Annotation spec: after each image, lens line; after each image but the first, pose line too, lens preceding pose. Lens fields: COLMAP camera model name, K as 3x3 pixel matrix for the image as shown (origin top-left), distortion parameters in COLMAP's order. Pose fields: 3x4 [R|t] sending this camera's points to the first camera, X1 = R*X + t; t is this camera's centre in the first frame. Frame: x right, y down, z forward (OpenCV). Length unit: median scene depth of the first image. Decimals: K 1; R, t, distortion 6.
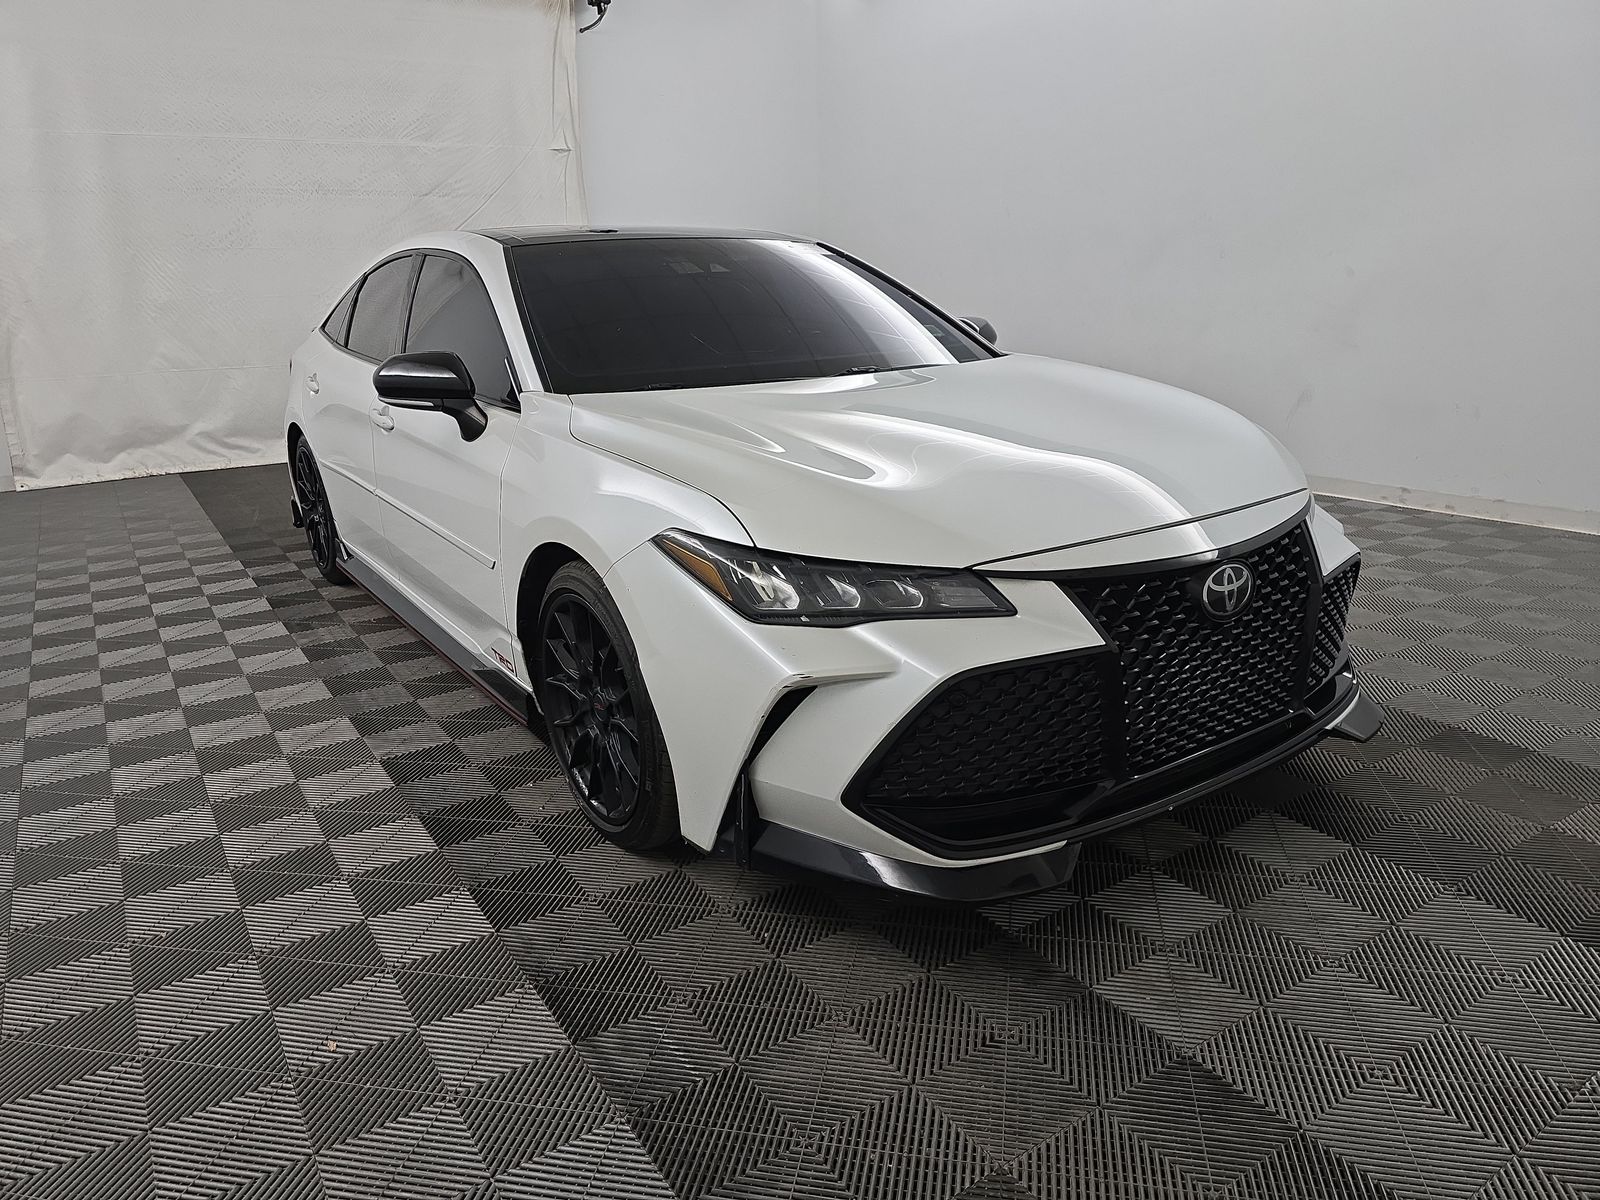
lens RADIAL K [[1122.6, 0, 800.0], [0, 1122.6, 600.0], [0, 0, 1]] dist [0.050146, -0.051441]
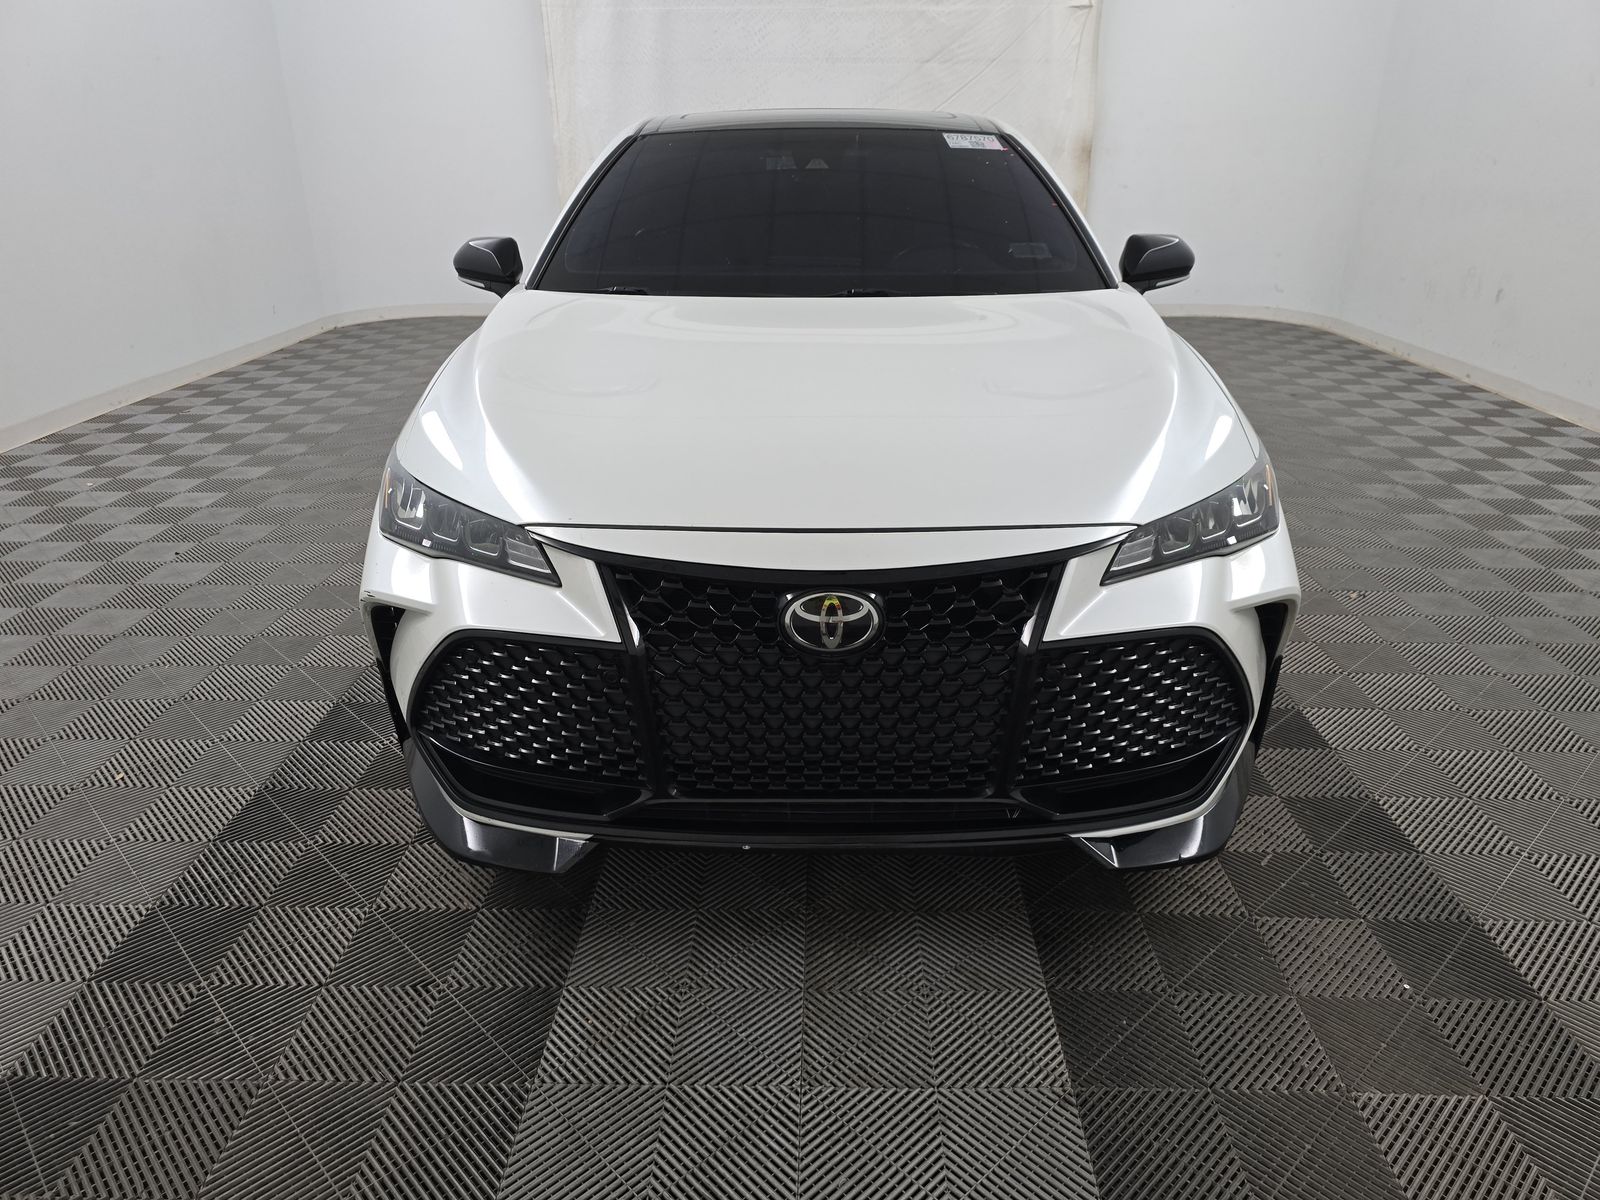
lens RADIAL K [[1122.6, 0, 800.0], [0, 1122.6, 600.0], [0, 0, 1]] dist [0.050146, -0.051441]
pose [[0.821232, 0.238494, -0.518362, 0.776007], [-0.179172, 0.970294, 0.162565, -0.150878], [0.541734, -0.040627, 0.839567, 0.316956]]
